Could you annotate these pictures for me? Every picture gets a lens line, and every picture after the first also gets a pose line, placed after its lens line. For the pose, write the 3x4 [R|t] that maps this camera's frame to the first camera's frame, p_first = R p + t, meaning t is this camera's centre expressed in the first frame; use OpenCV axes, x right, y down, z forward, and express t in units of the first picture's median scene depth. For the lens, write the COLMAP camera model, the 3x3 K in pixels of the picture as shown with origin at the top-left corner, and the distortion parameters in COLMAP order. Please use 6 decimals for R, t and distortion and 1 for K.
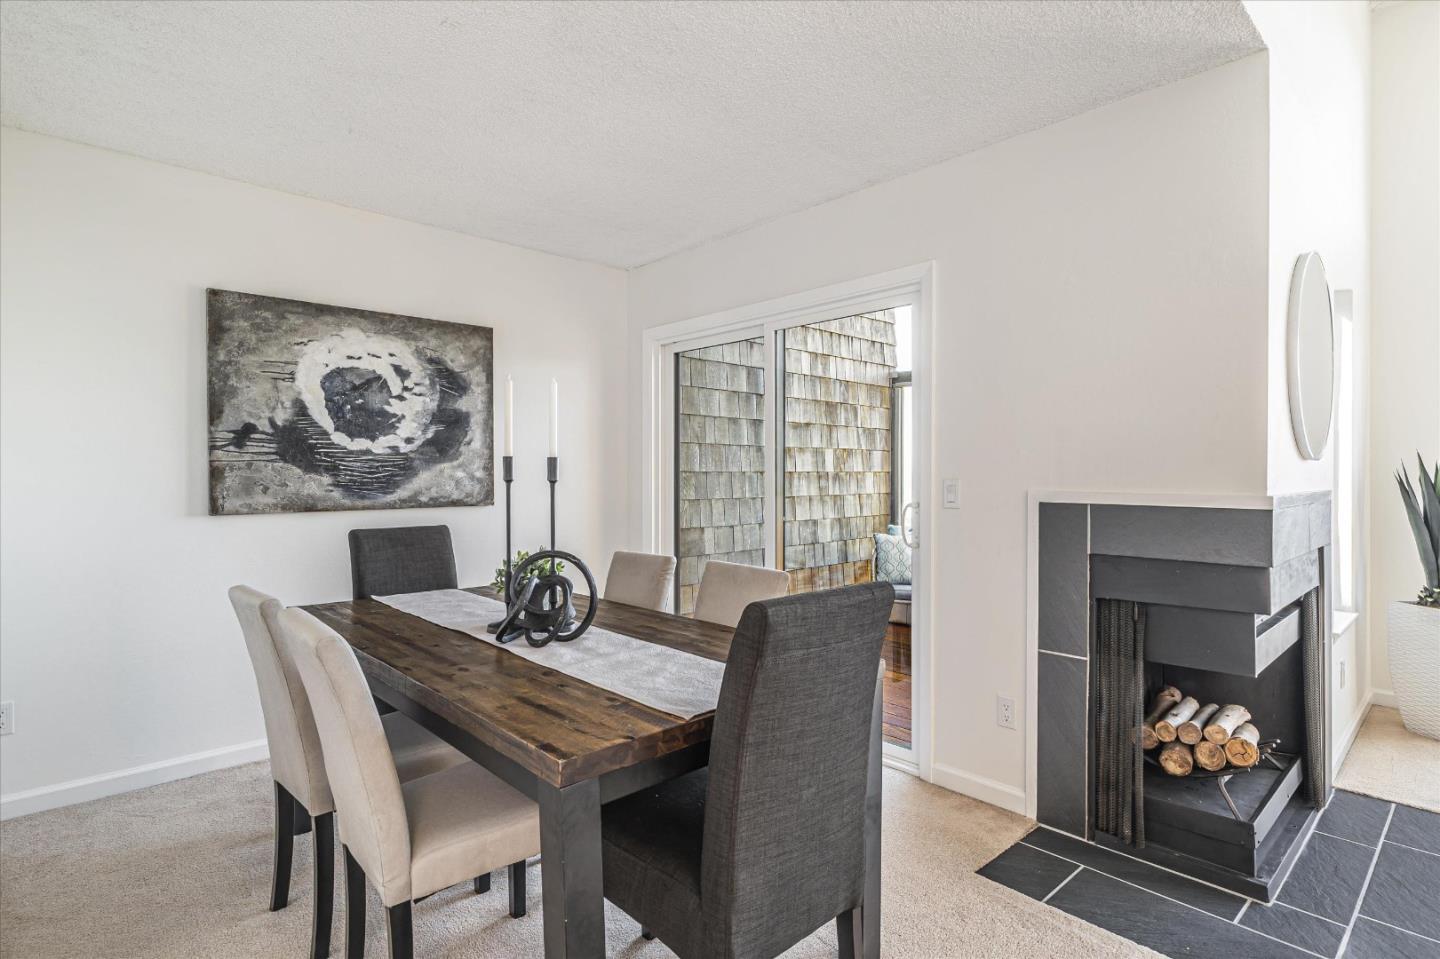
lens RADIAL K [[738.2, 0, 726.4], [0, 738.2, 470.6], [0, 0, 1]] dist [-0.001028, -0.000959]
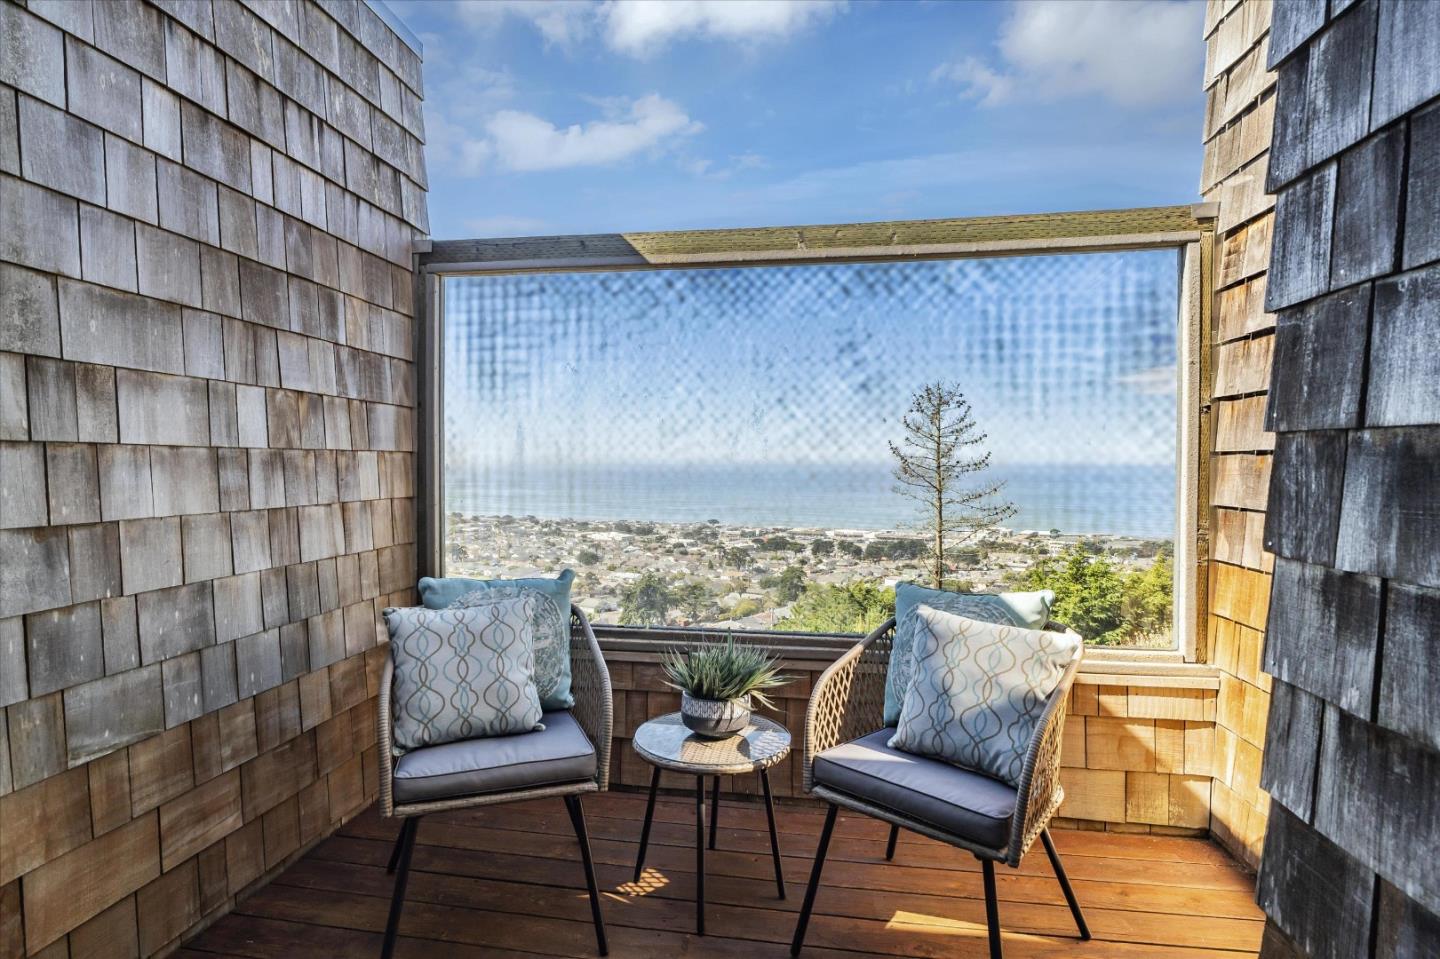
lens RADIAL K [[722.8, 0, 727.3], [0, 722.8, 478.0], [0, 0, 1]] dist [-0.000688, 0.000554]
pose [[0.788374, -0.008384, 0.615140, 0.101981], [-0.006956, 0.999722, 0.022541, 0.007005], [-0.615157, -0.022050, 0.788096, 0.552582]]
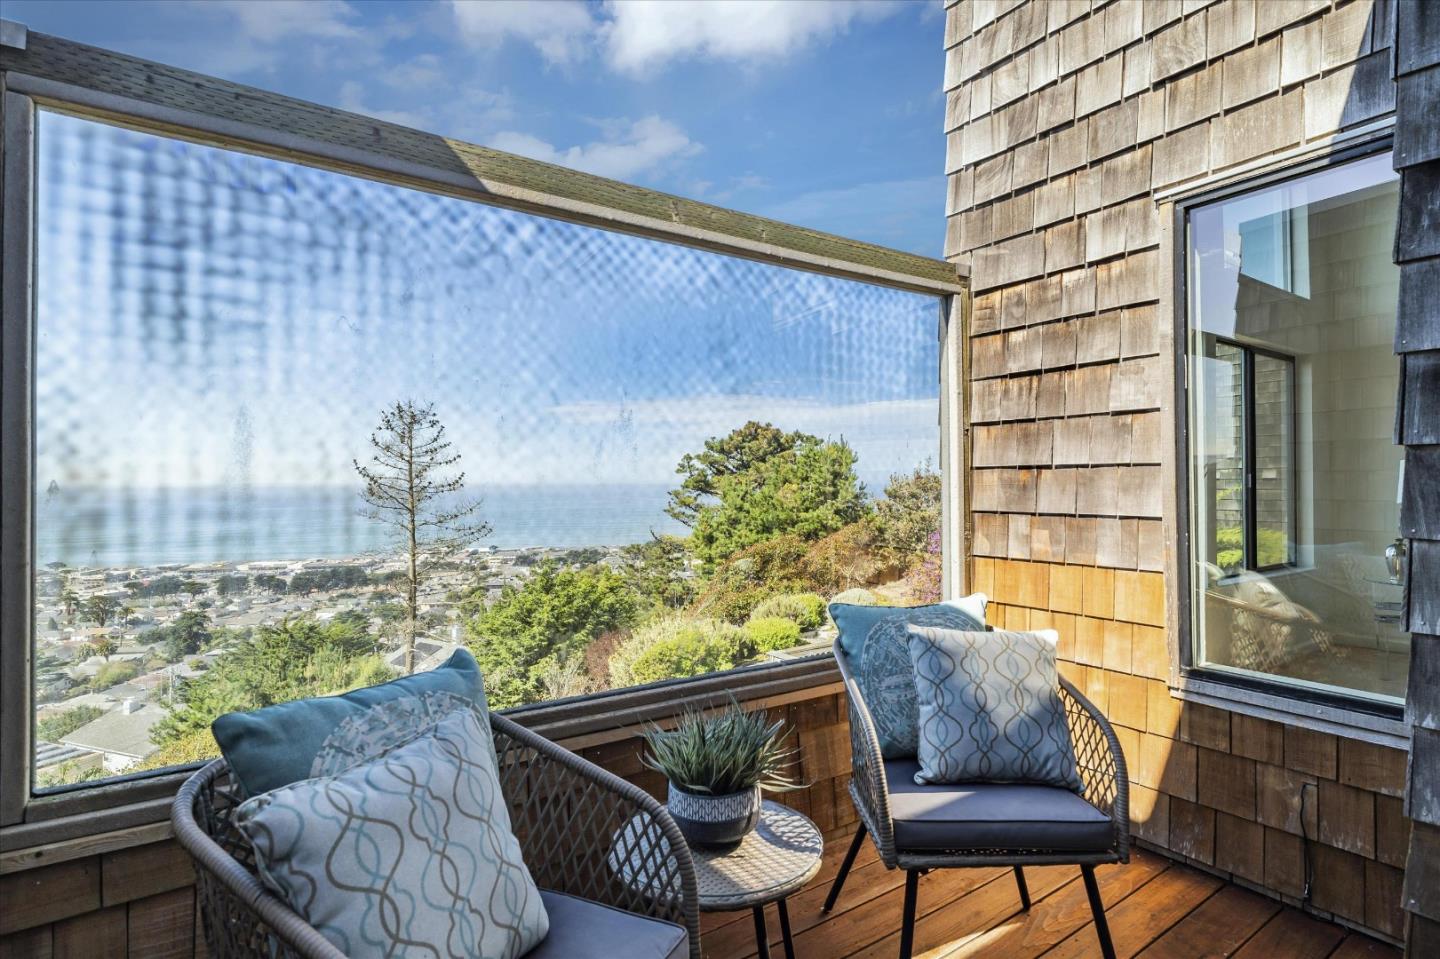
lens RADIAL K [[706.1, 0, 716.6], [0, 706.1, 477.1], [0, 0, 1]] dist [-0.003044, 0.000072]
pose [[0.172503, 0.010116, 0.984957, 0.056961], [0.000713, 0.999946, -0.010395, 0.011459], [-0.985009, 0.002495, 0.172486, 0.794057]]
